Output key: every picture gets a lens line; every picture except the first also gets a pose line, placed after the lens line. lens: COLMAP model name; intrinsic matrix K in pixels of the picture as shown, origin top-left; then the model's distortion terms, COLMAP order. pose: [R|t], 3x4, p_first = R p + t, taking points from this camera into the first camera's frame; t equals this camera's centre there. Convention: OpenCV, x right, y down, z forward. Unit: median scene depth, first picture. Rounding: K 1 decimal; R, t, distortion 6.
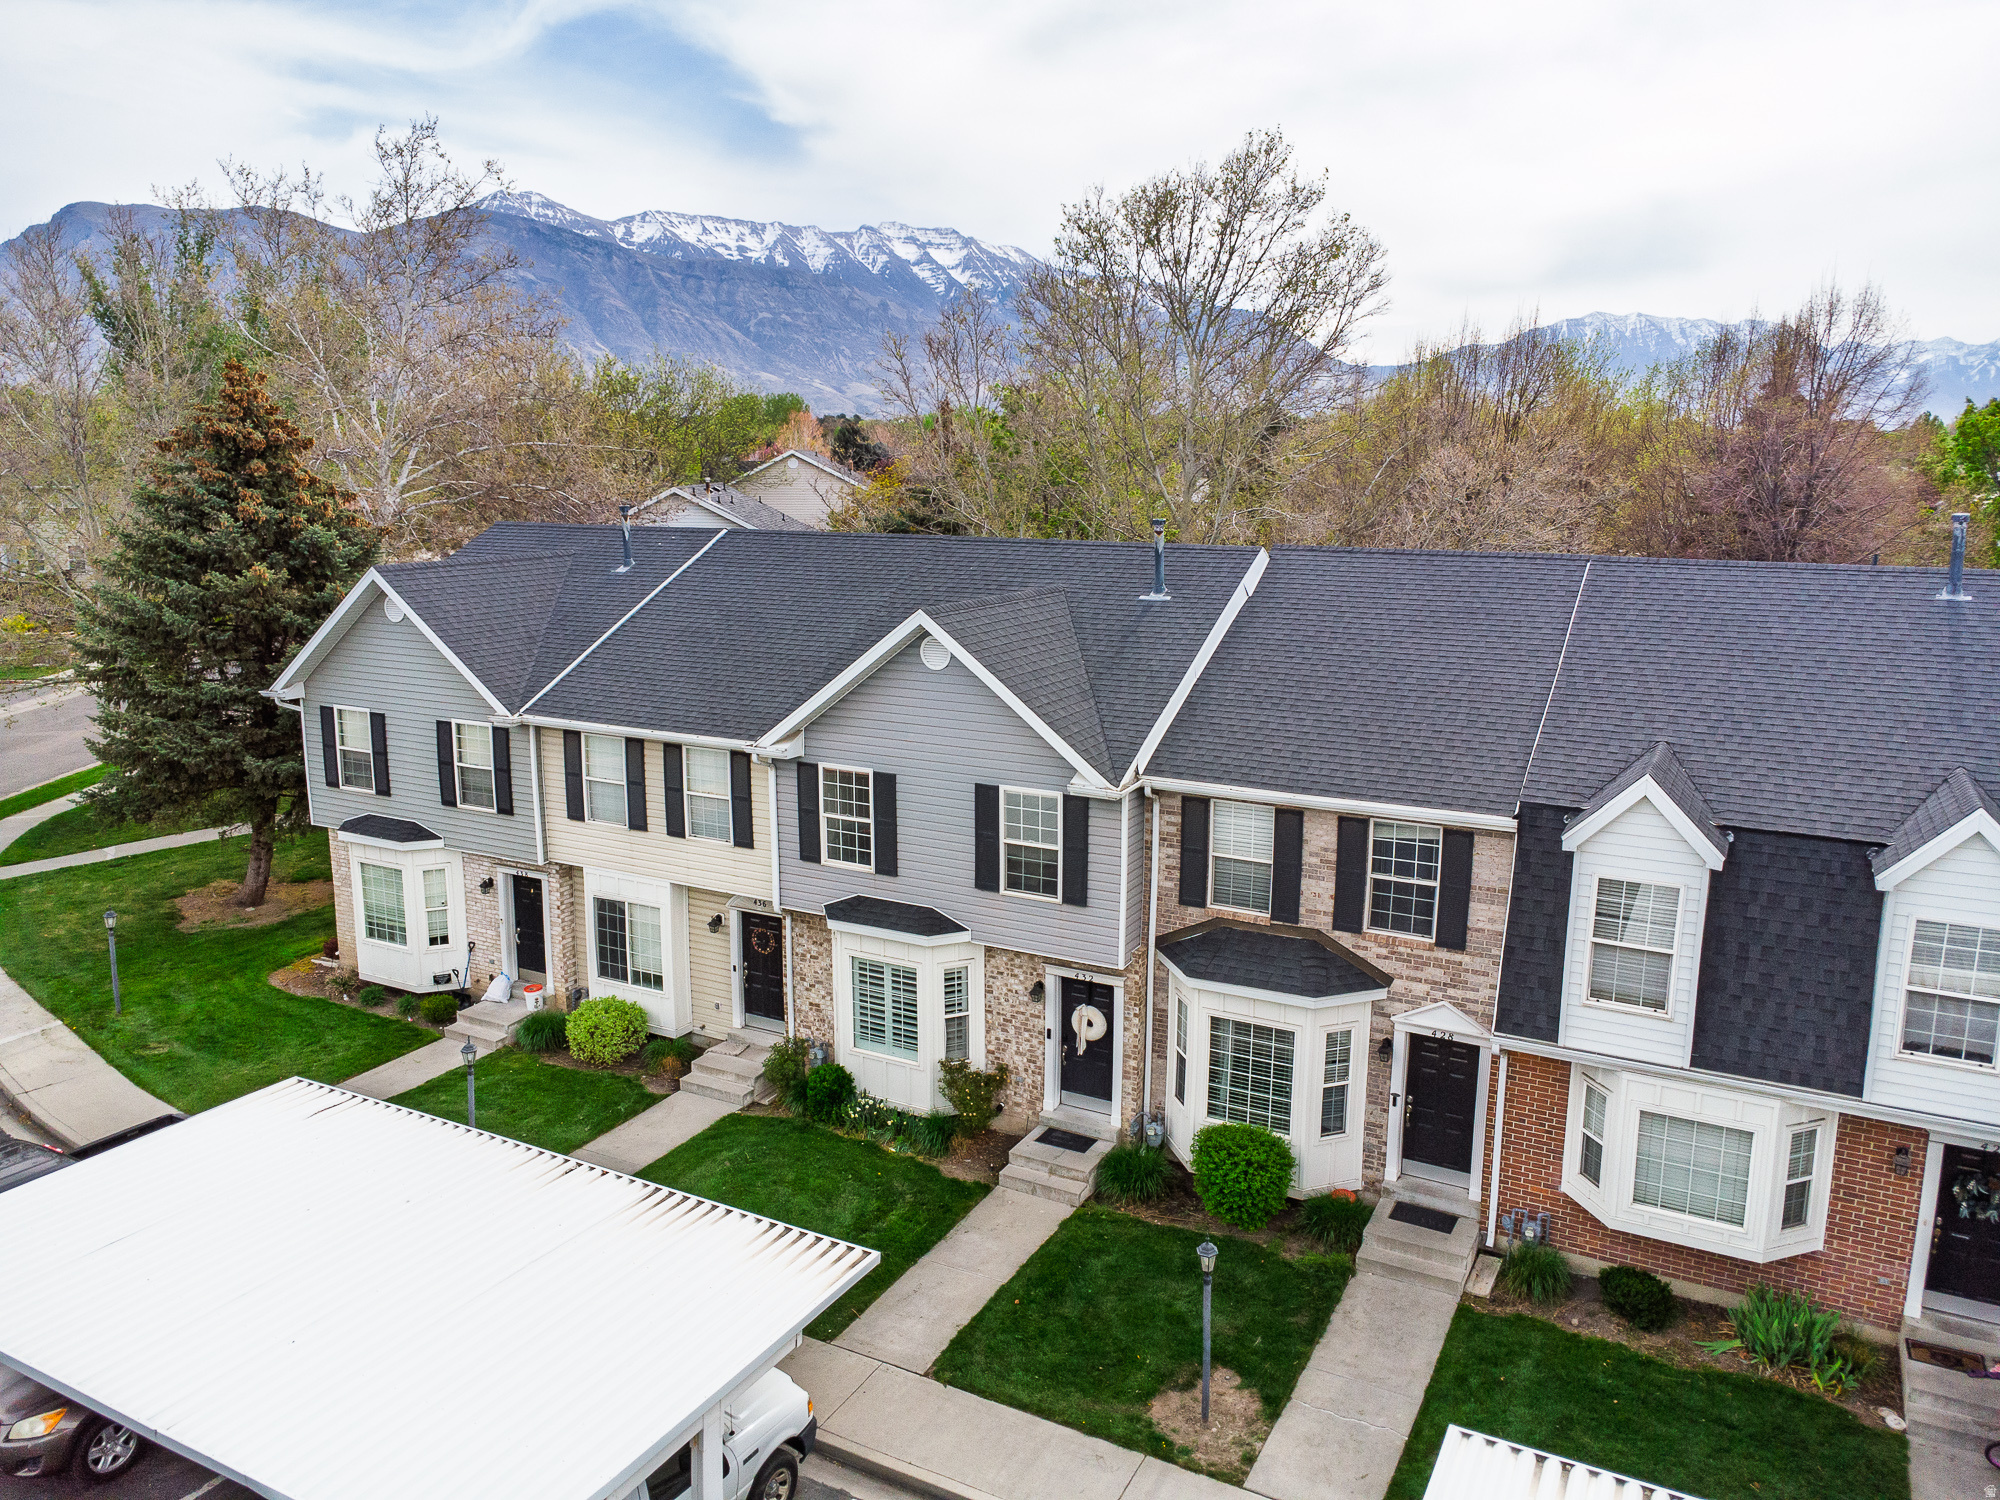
lens RADIAL K [[1448.7, 0, 1001.9], [0, 1448.7, 753.5], [0, 0, 1]] dist [0.002055, 0.006242]
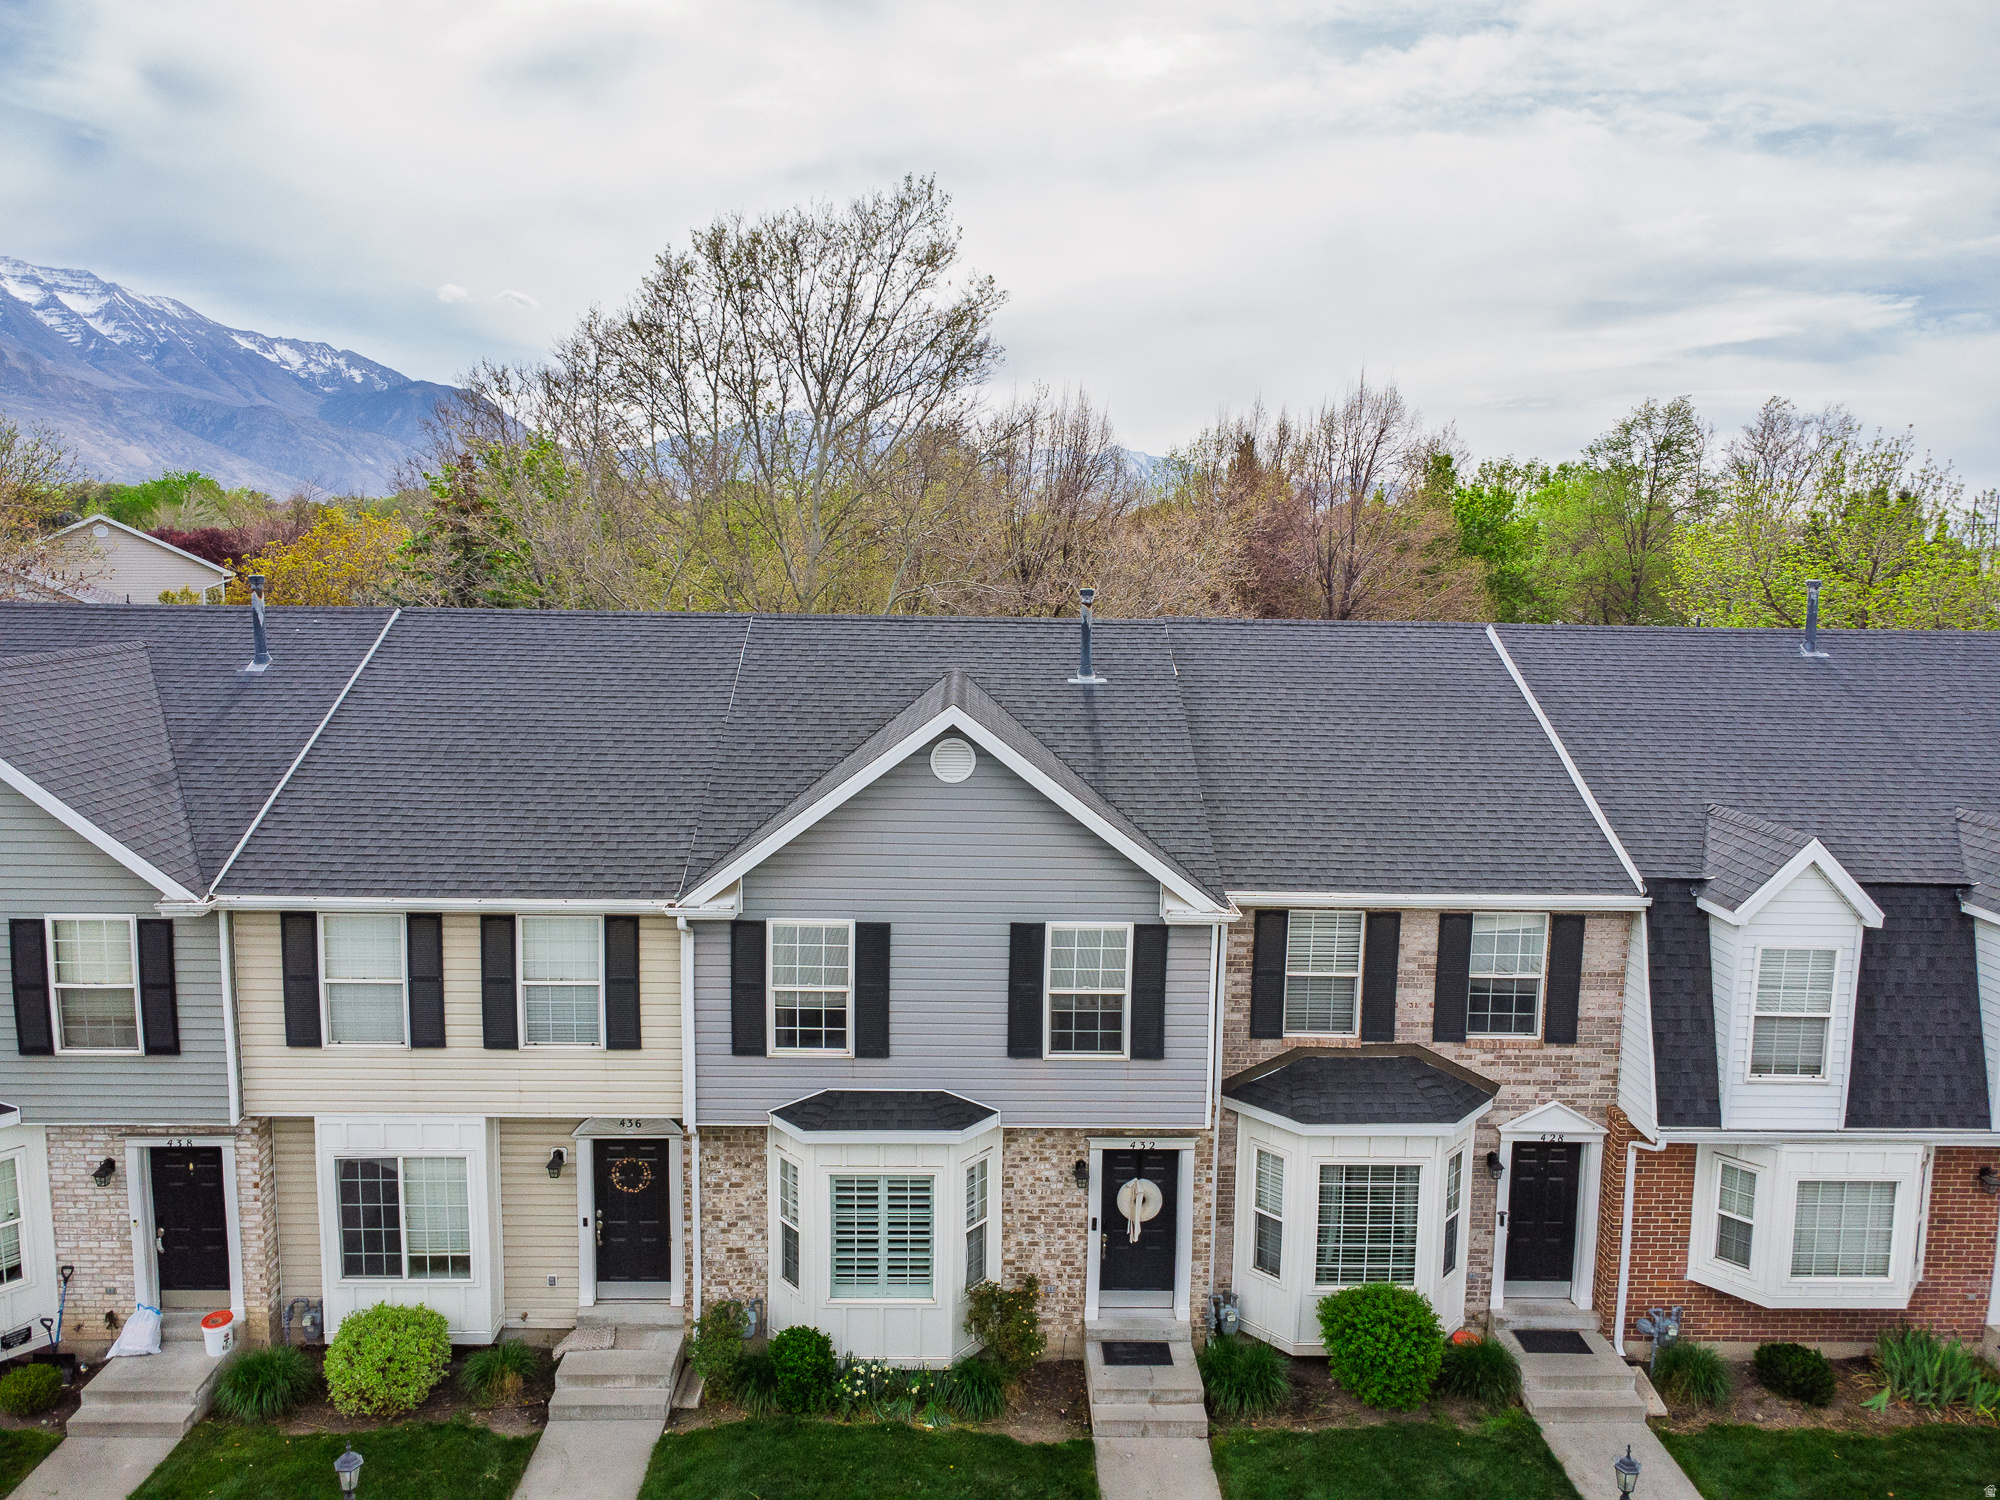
lens RADIAL K [[1456.7, 0, 1022.0], [0, 1456.7, 749.8], [0, 0, 1]] dist [0.009155, -0.008426]
pose [[0.869500, -0.057147, 0.490615, -0.389755], [0.086136, 0.995608, -0.036687, -0.042834], [-0.486364, 0.074159, 0.870604, 0.300571]]
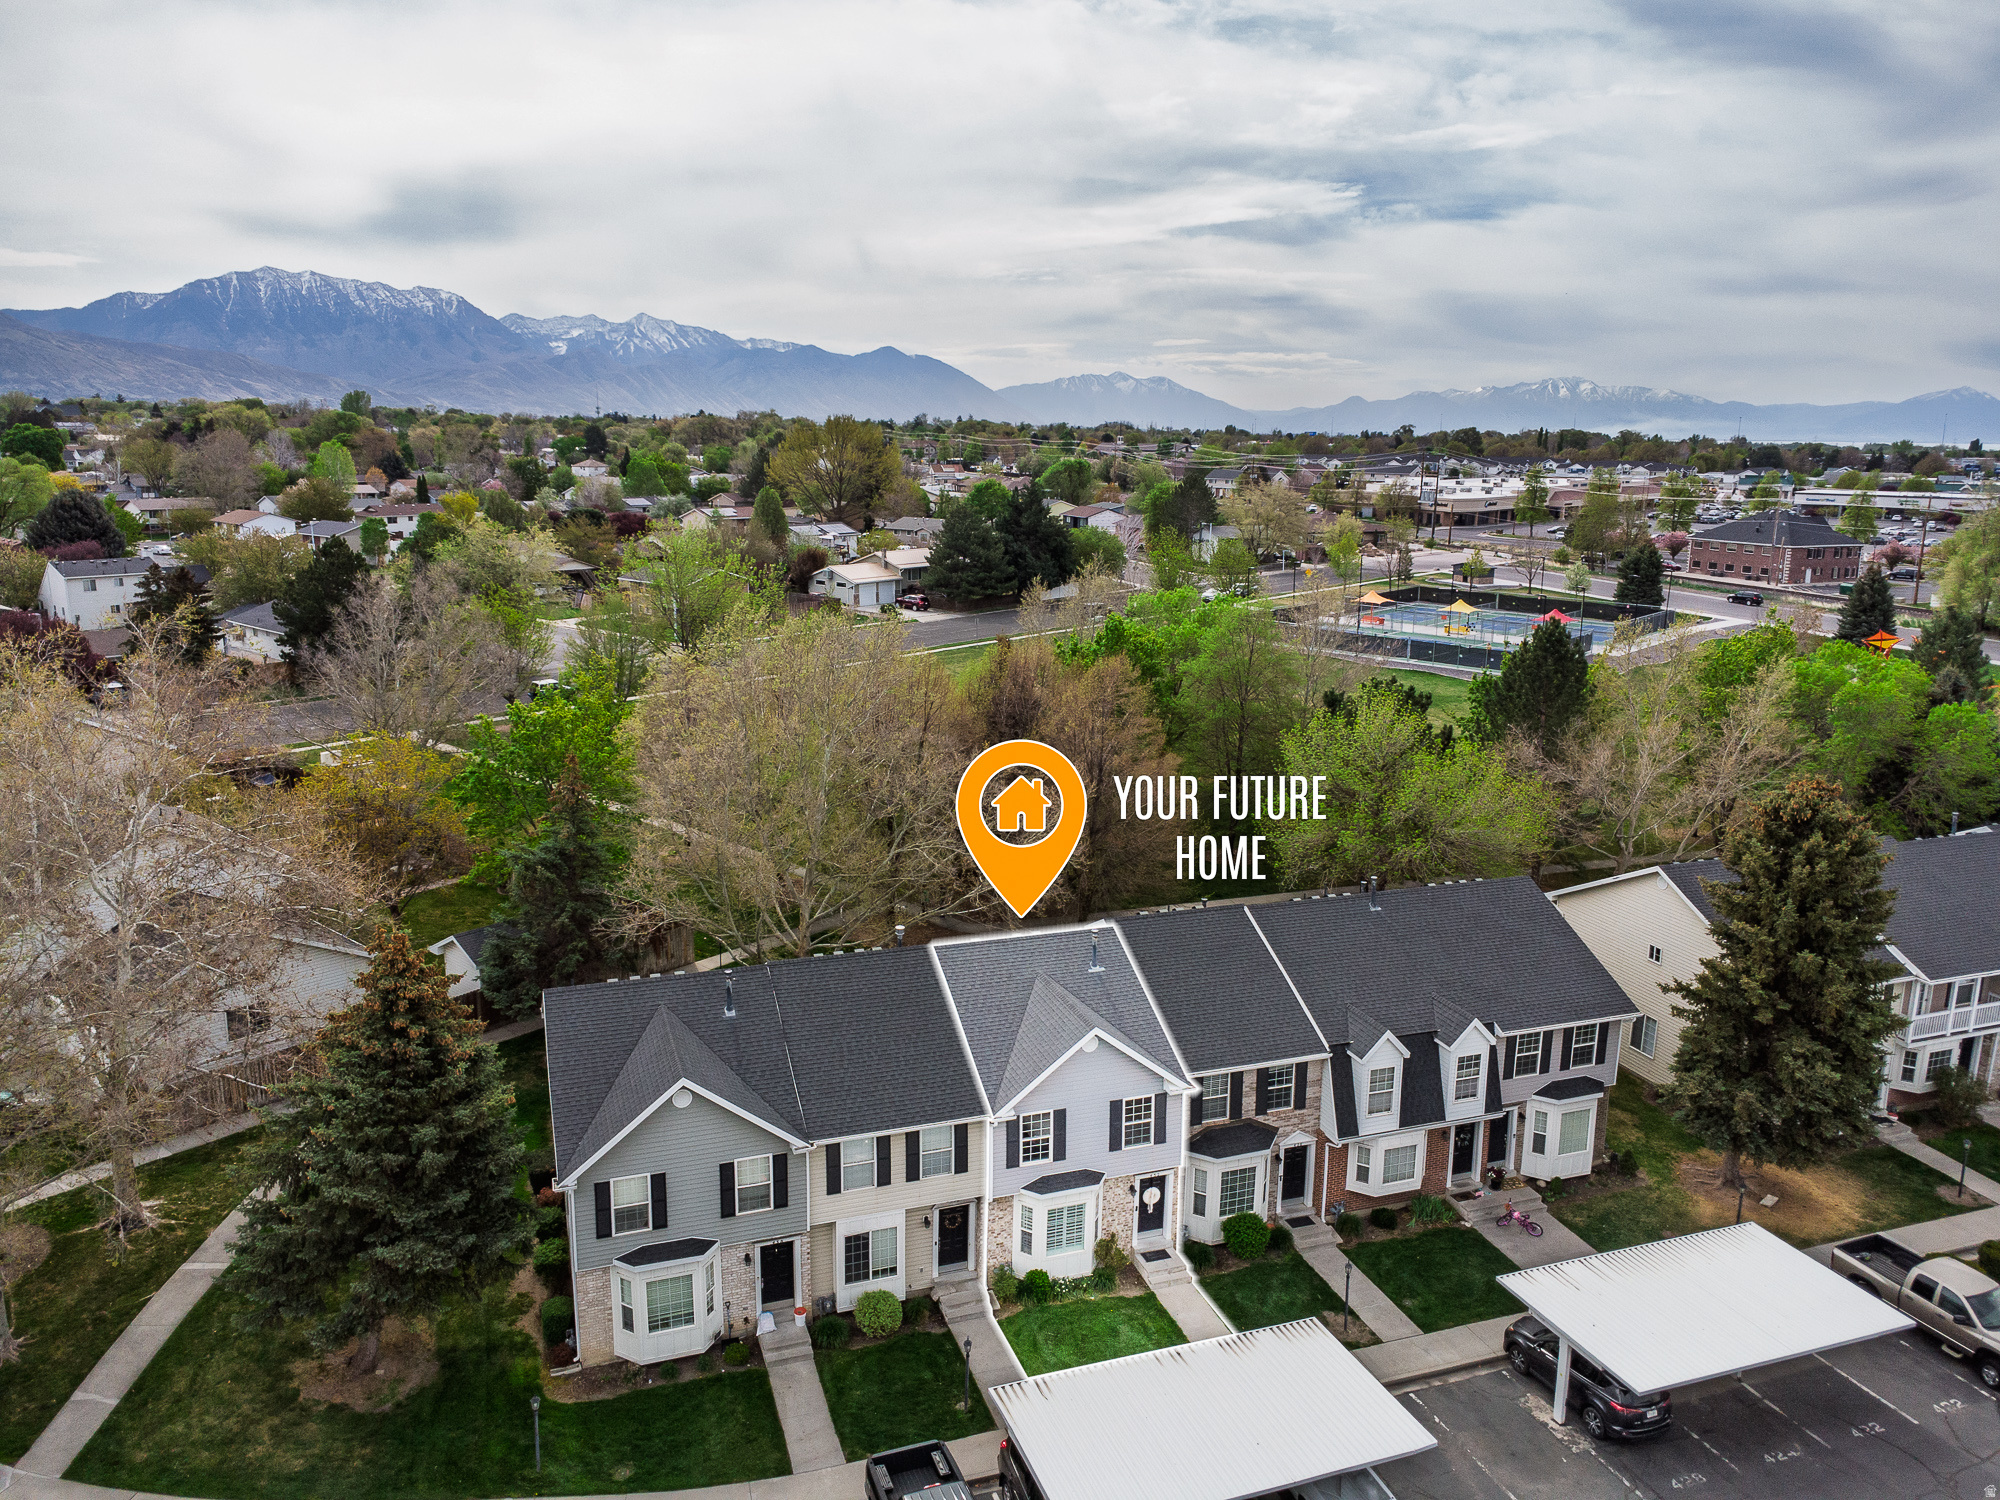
lens RADIAL K [[1456.7, 0, 1022.0], [0, 1456.7, 749.8], [0, 0, 1]] dist [0.009155, -0.008426]
pose [[0.670978, -0.154977, 0.725100, -1.456002], [0.140088, 0.986797, 0.081279, -0.626186], [-0.728124, 0.047042, 0.683830, -0.294931]]
